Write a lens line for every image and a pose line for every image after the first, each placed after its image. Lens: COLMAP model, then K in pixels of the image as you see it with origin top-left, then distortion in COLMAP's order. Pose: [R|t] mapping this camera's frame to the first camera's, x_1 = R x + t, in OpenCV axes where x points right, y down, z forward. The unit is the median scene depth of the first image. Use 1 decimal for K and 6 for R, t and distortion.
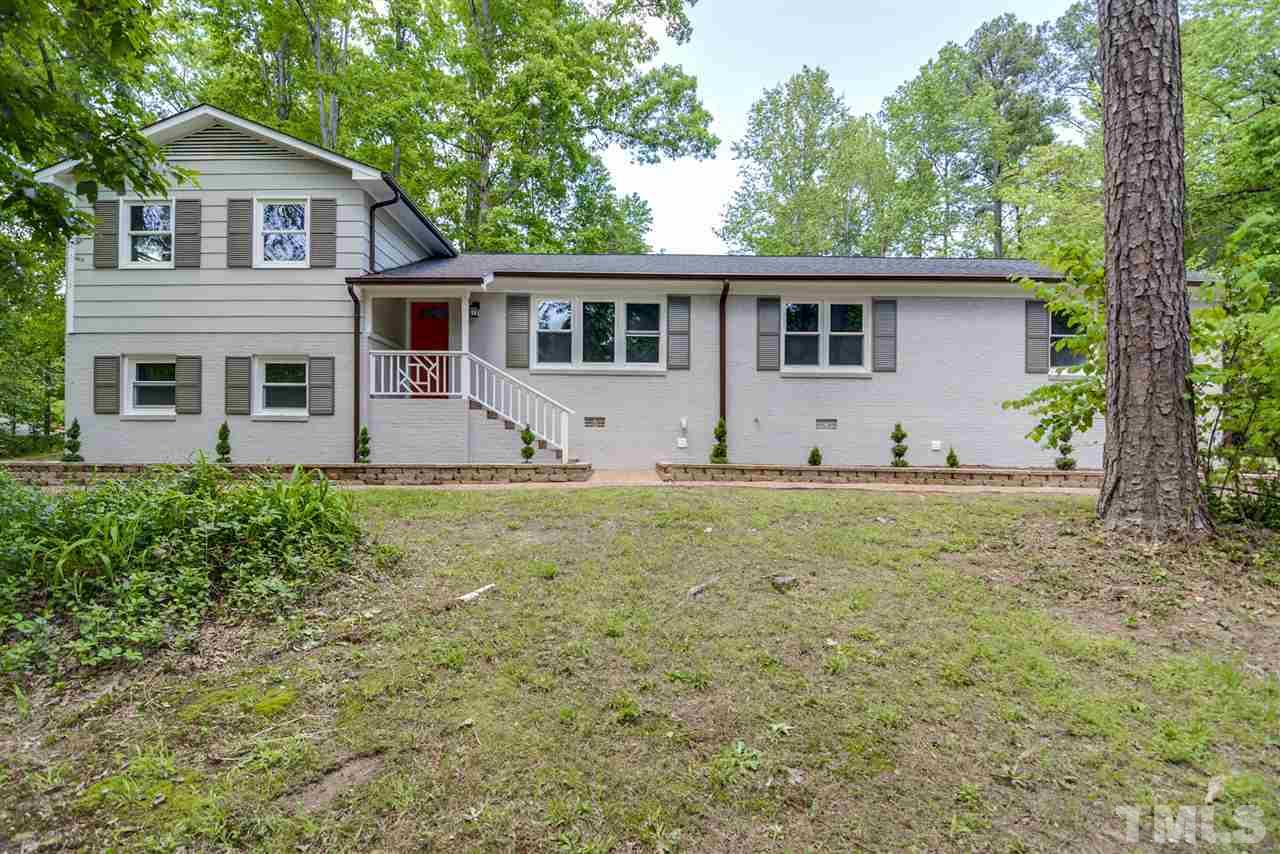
lens RADIAL K [[626.5, 0, 644.6], [0, 626.5, 432.3], [0, 0, 1]] dist [-0.024898, -0.000482]
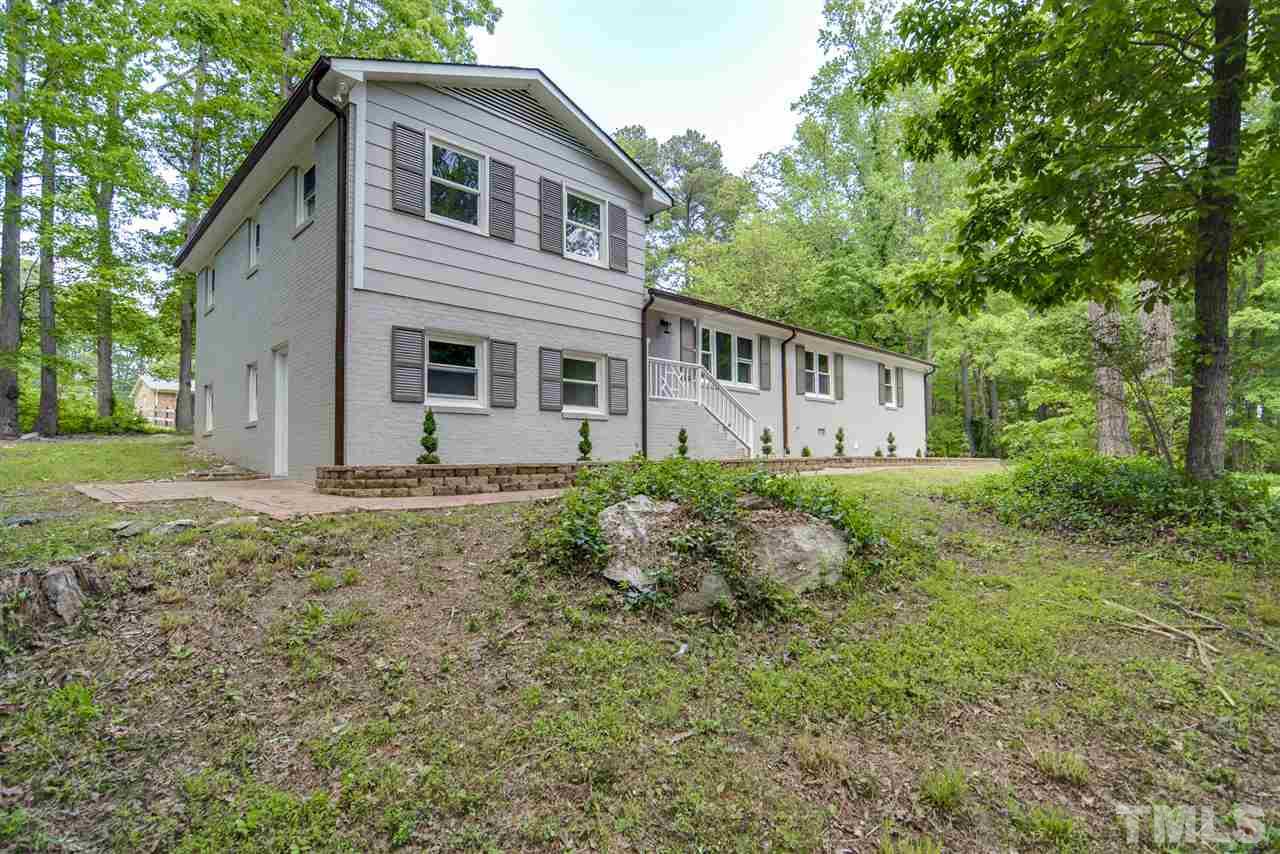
lens RADIAL K [[626.5, 0, 644.6], [0, 626.5, 432.3], [0, 0, 1]] dist [-0.024898, -0.000482]
pose [[0.705171, 0.016737, 0.708839, -1.218483], [-0.014785, 0.999851, -0.008900, 0.010850], [-0.708883, -0.004204, 0.705314, 0.230676]]
